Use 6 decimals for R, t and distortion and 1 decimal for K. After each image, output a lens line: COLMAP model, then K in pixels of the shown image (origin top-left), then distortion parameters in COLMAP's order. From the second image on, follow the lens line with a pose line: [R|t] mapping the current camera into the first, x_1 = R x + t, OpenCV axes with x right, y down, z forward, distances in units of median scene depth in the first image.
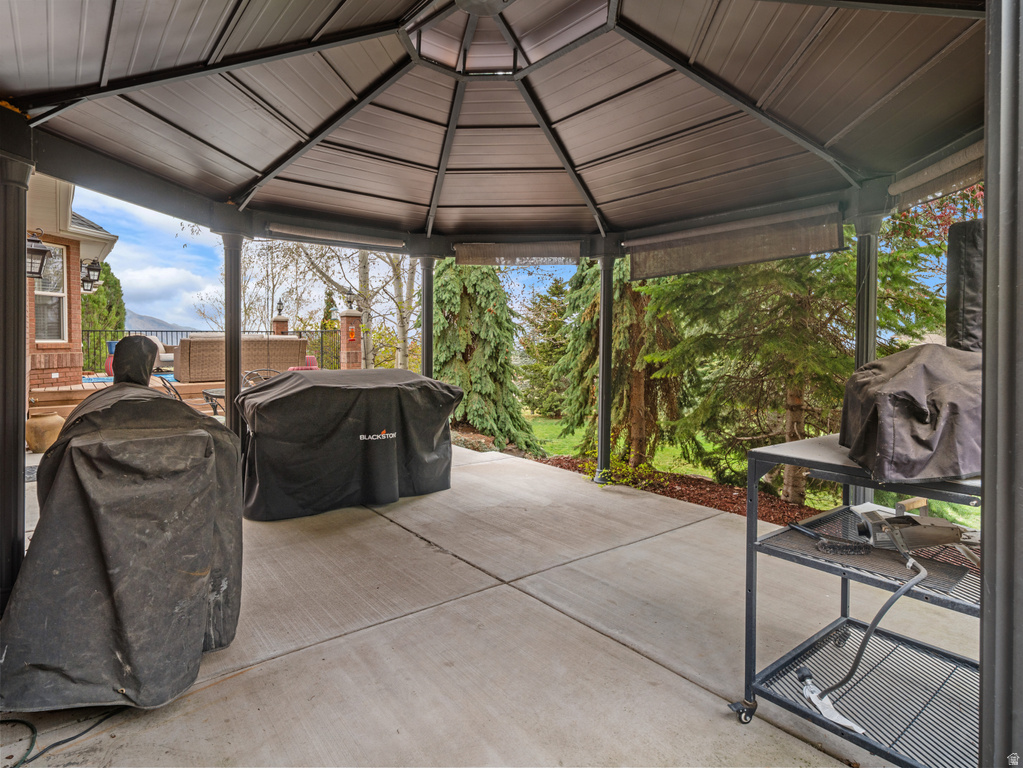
lens RADIAL K [[557.7, 0, 513.9], [0, 557.7, 349.4], [0, 0, 1]] dist [0.003723, 0.001155]
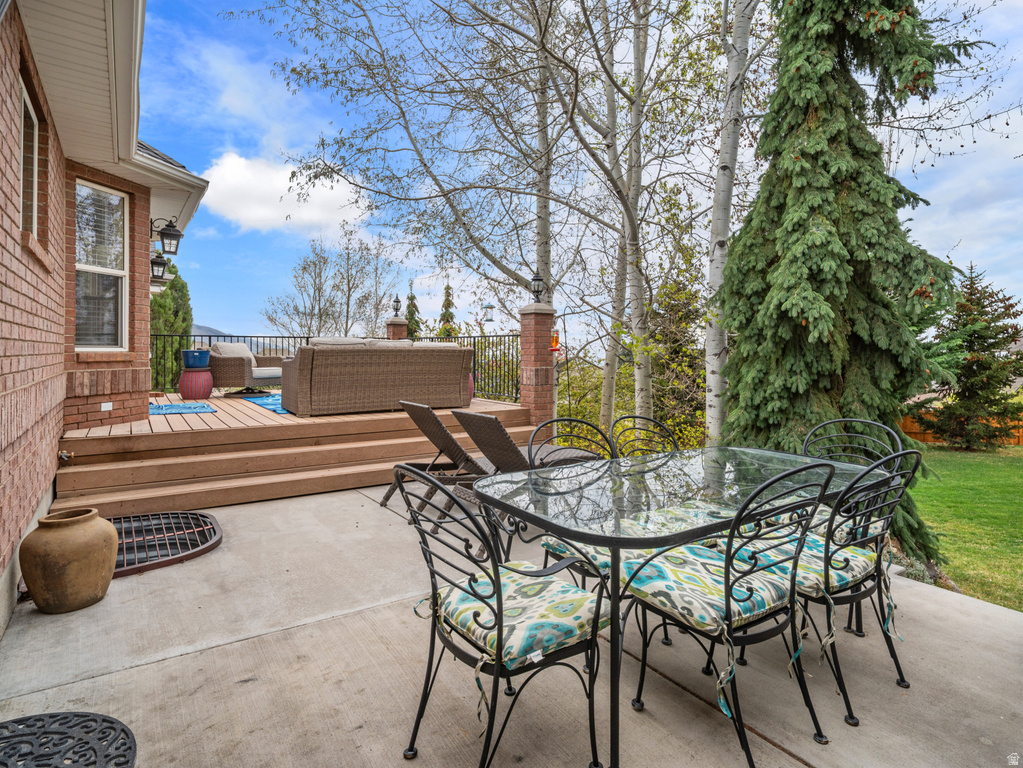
lens RADIAL K [[557.7, 0, 513.9], [0, 557.7, 349.4], [0, 0, 1]] dist [0.003723, 0.001155]
pose [[0.997180, 0.006146, -0.074798, -0.324045], [-0.007630, 0.999779, -0.019567, -0.005709], [0.074662, 0.020083, 0.997007, 0.412785]]
